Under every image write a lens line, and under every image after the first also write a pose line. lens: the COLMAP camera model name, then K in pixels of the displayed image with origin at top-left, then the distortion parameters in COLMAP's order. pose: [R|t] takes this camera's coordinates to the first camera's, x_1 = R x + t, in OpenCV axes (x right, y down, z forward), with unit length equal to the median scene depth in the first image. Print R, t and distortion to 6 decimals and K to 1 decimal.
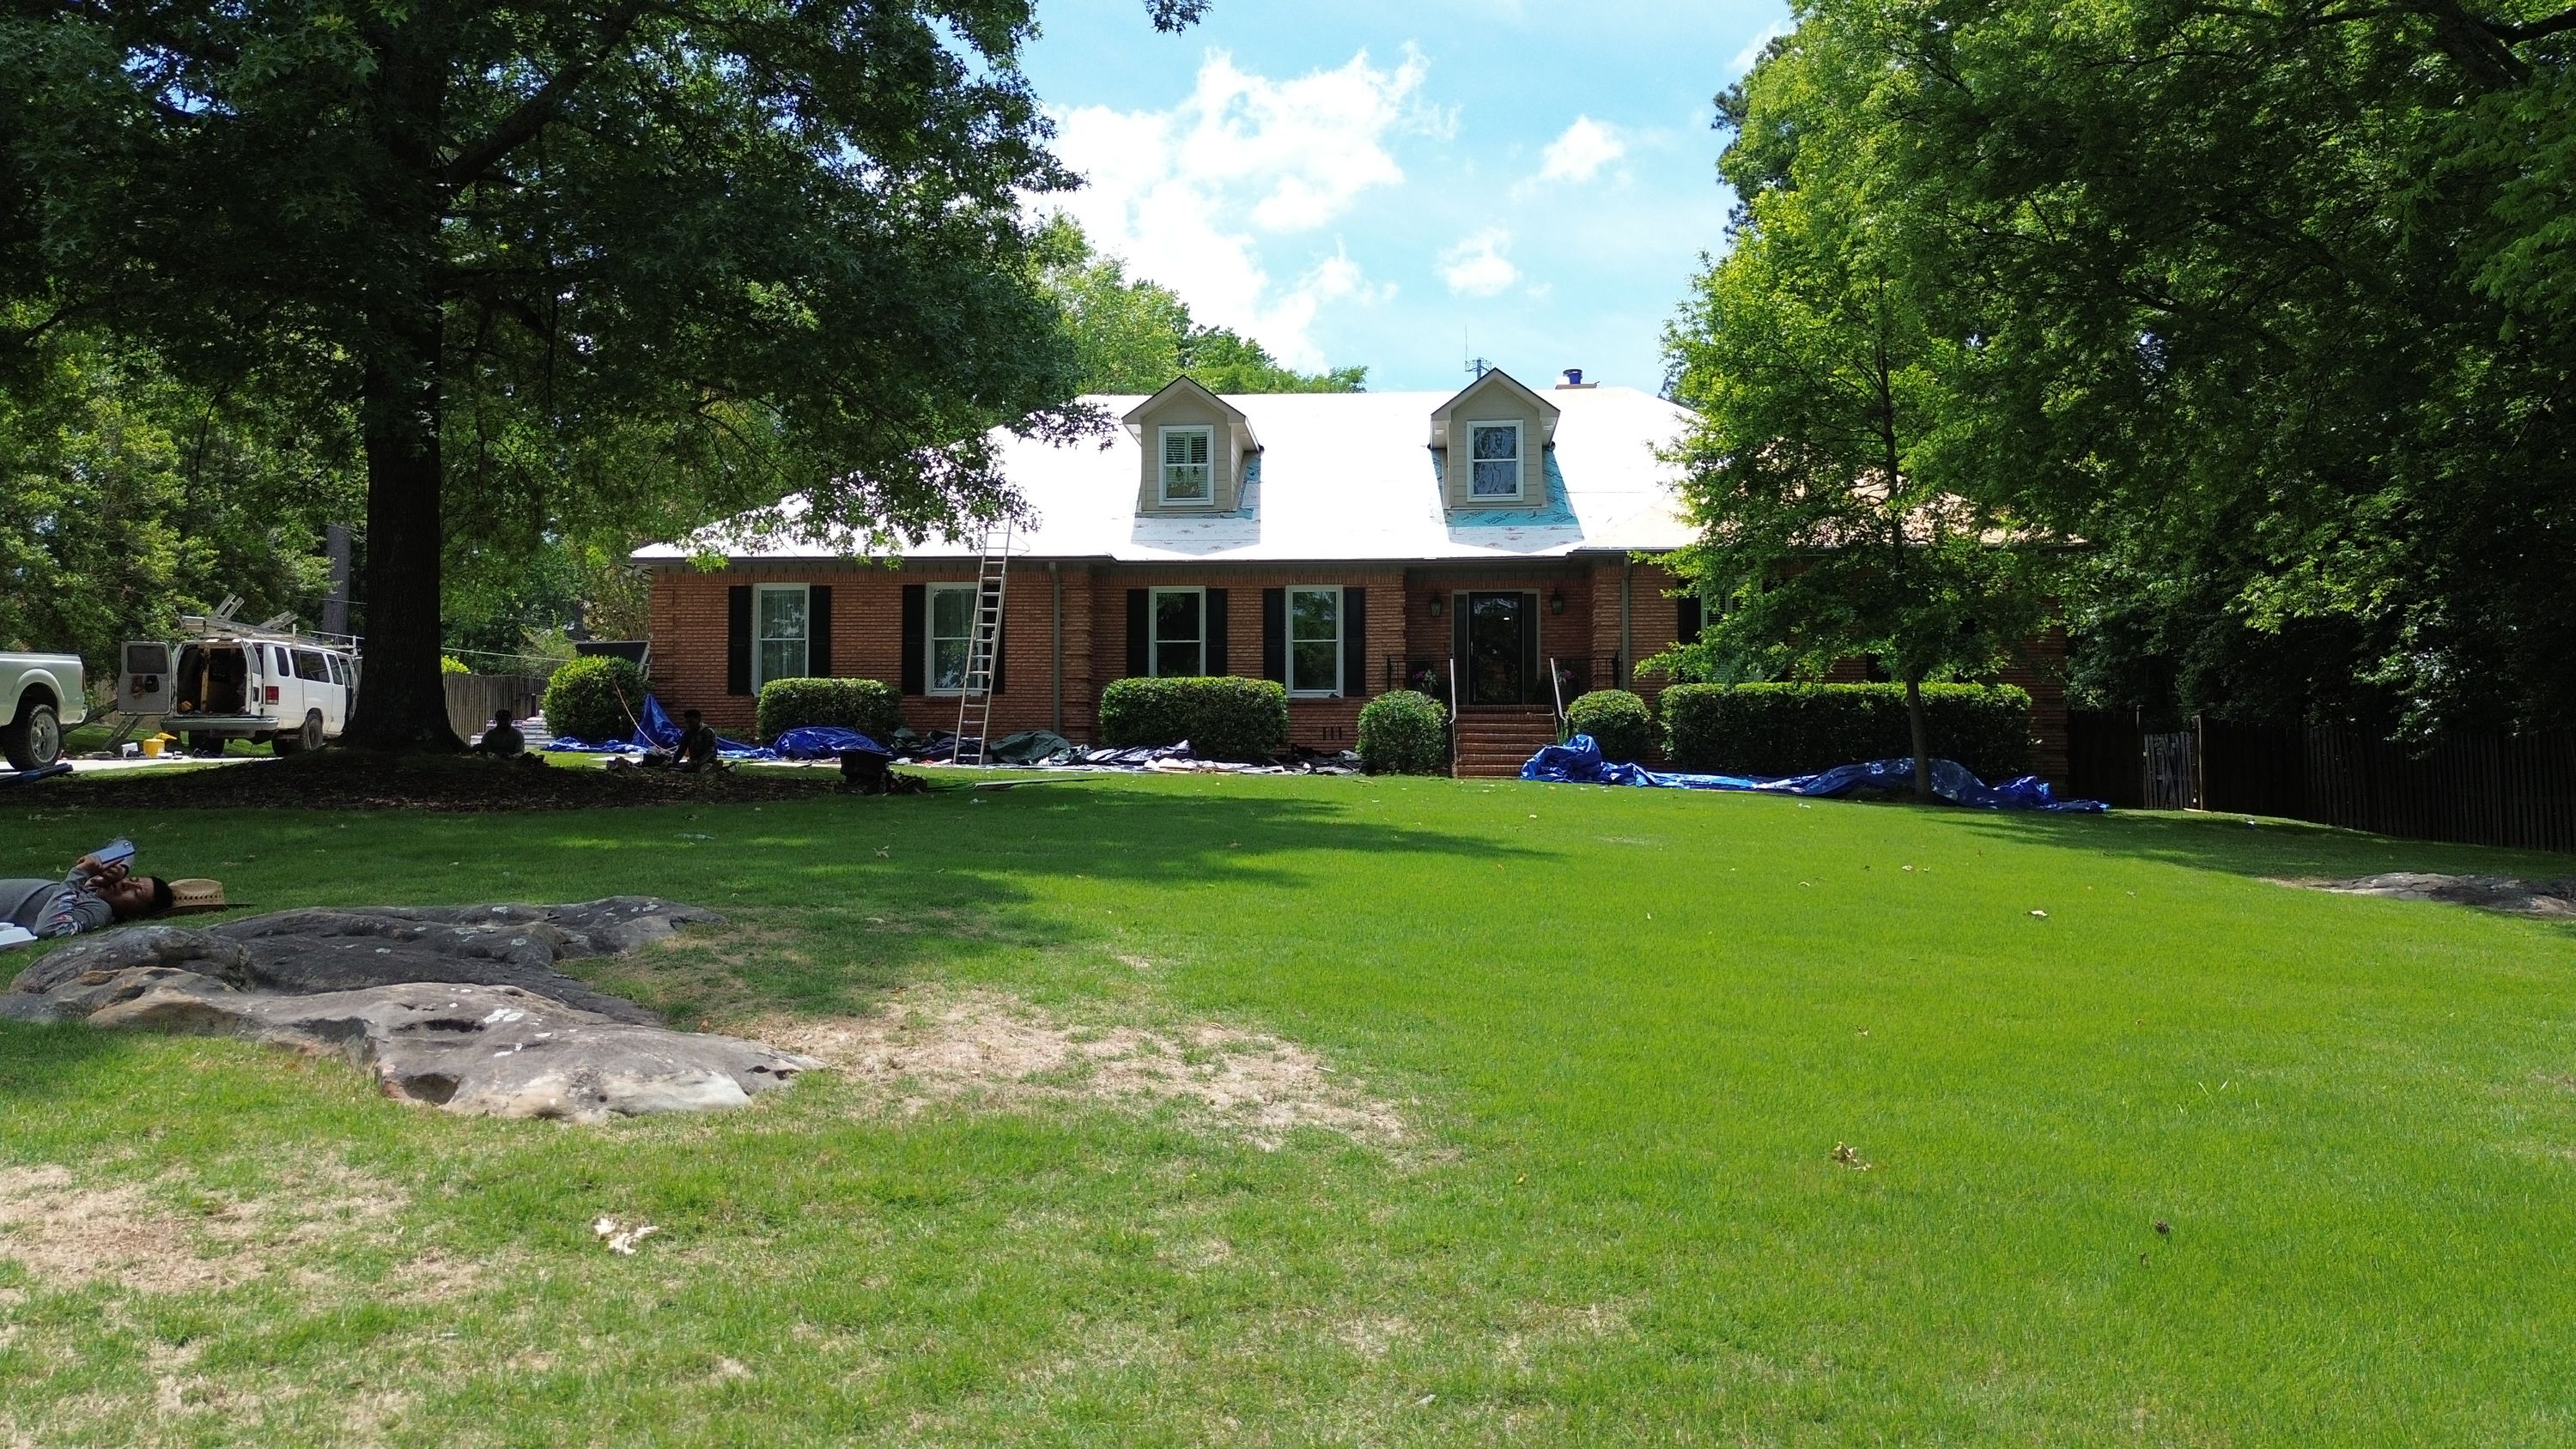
lens RADIAL K [[1929.8, 0, 1279.6], [0, 1929.8, 783.1], [0, 0, 1]] dist [0.065135, -0.002347]
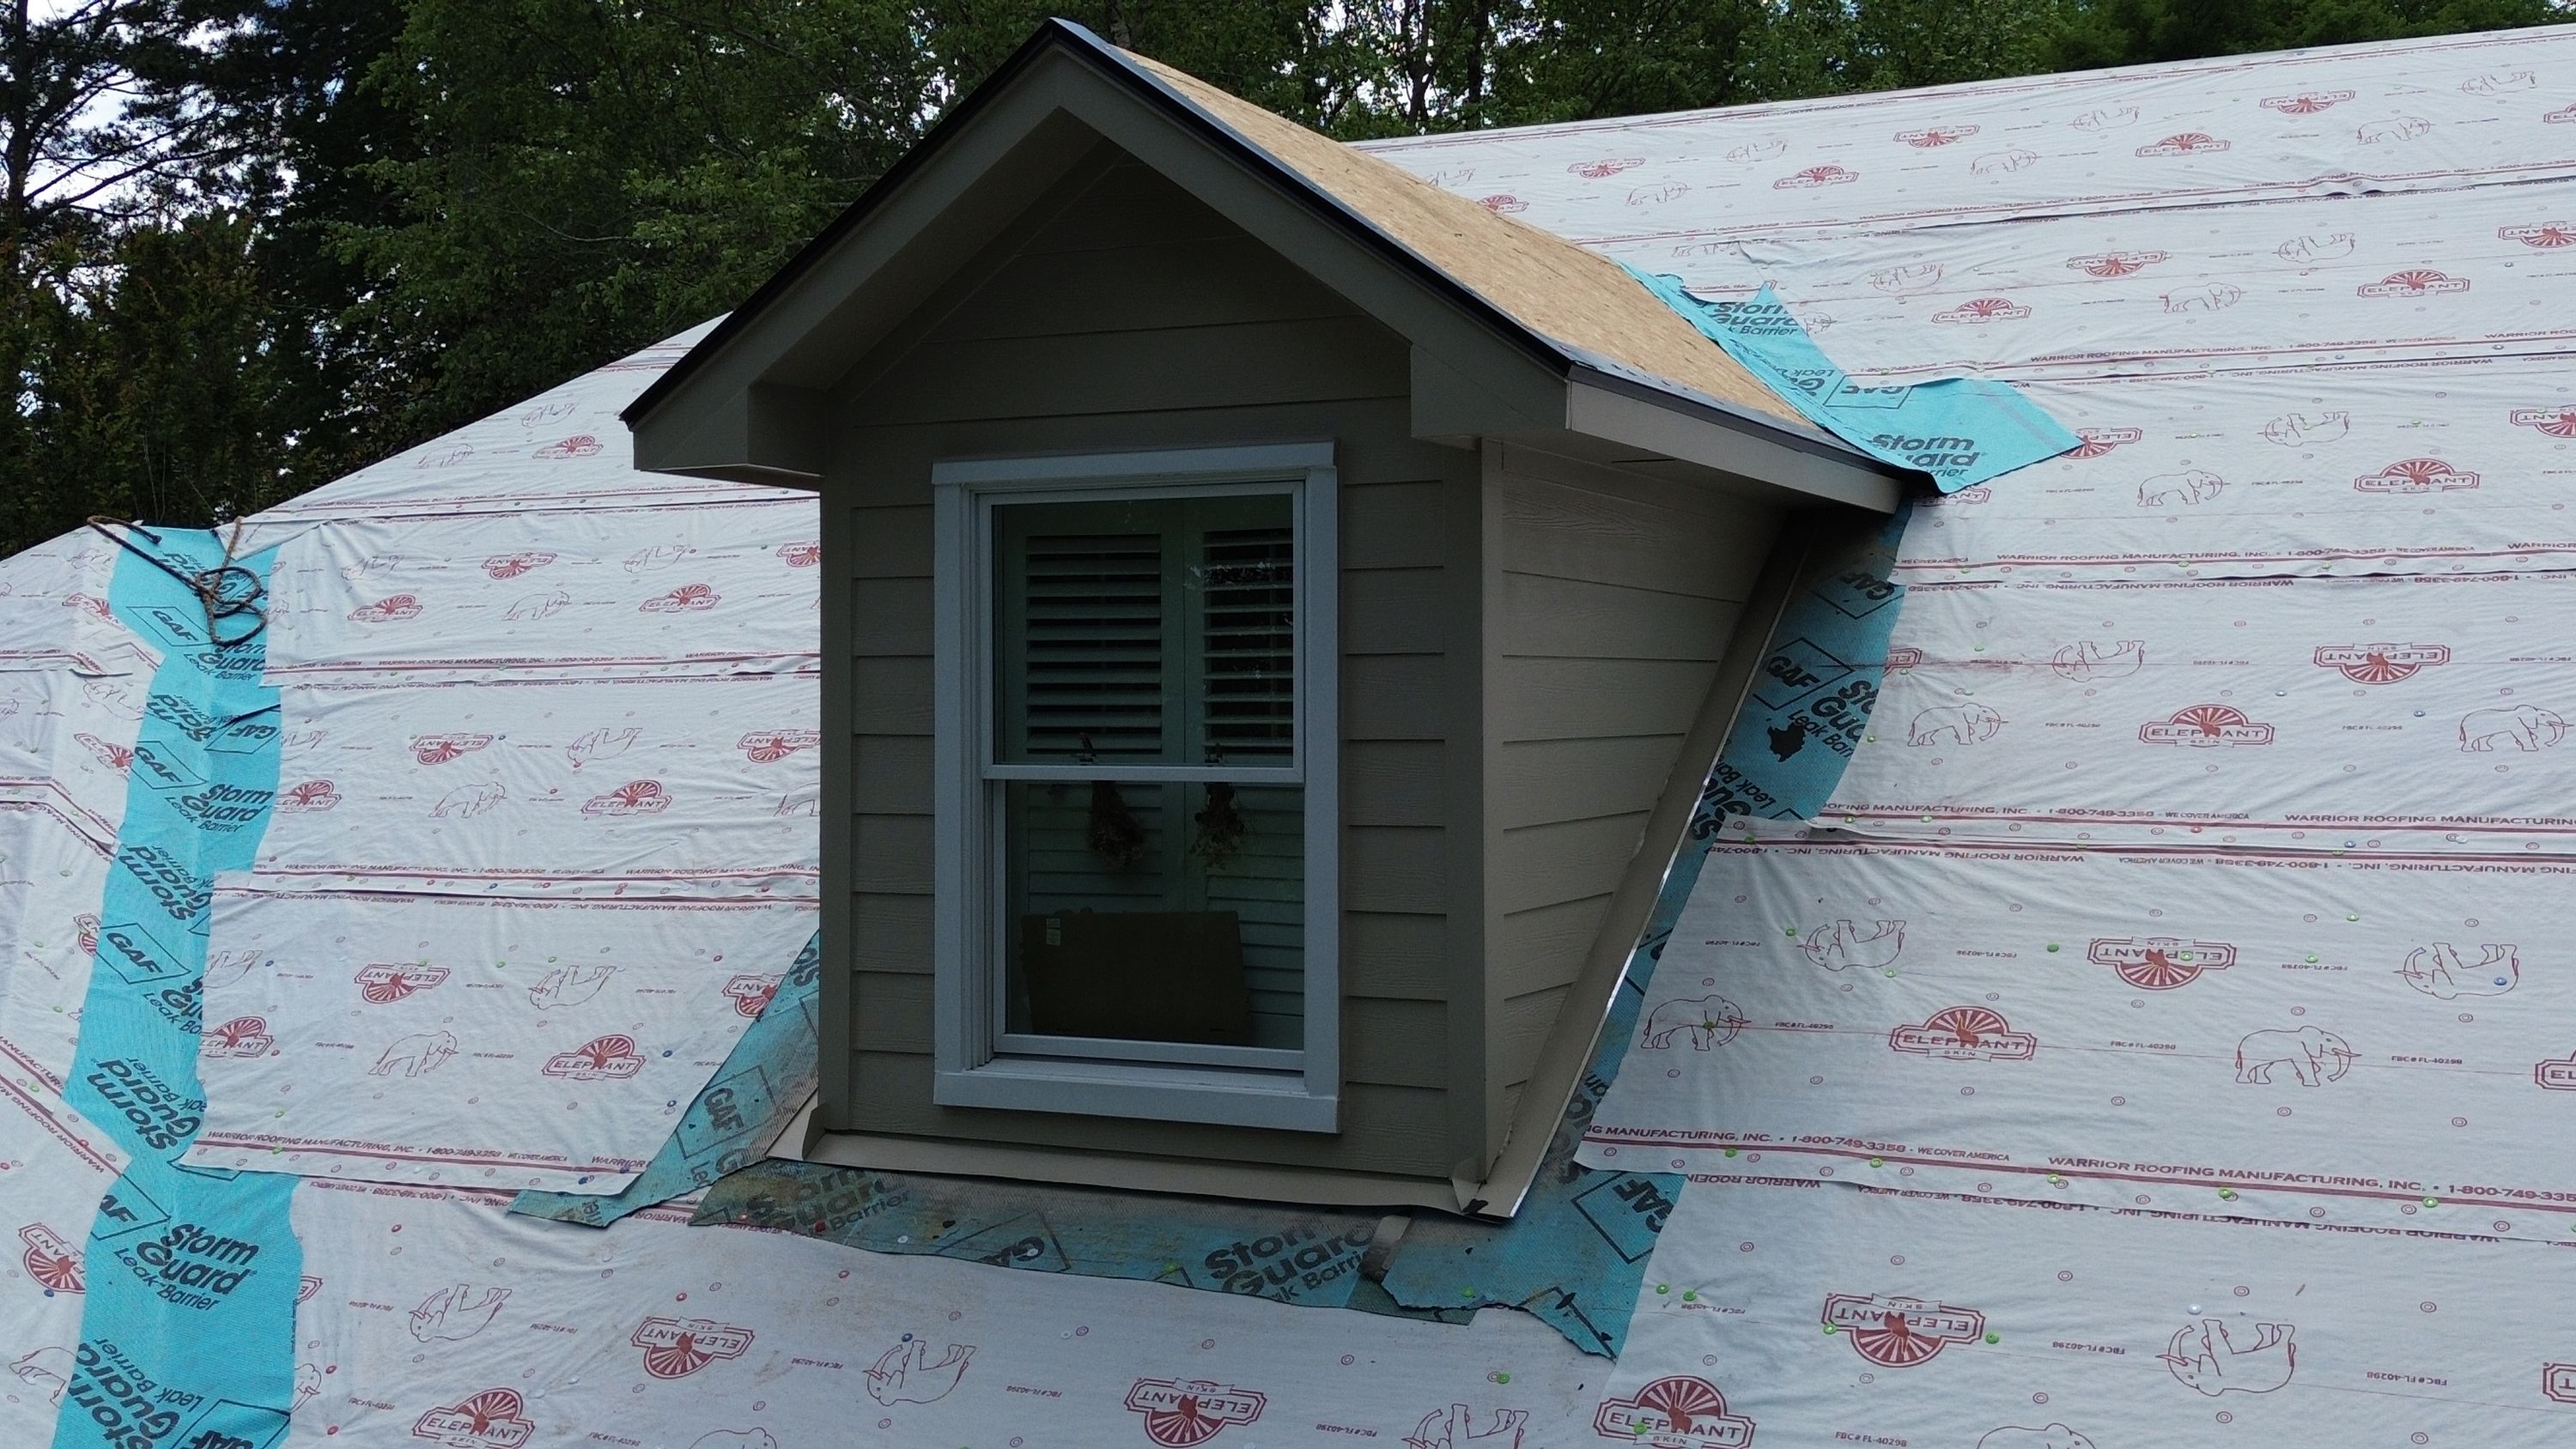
lens RADIAL K [[2784.7, 0, 1288.0], [0, 2784.7, 724.5], [0, 0, 1]] dist [0.133758, -0.366898]
pose [[0.928588, -0.002886, -0.371101, 0.025798], [0.016787, 0.999273, 0.034234, -0.181627], [0.370733, -0.038019, 0.927961, 0.883606]]
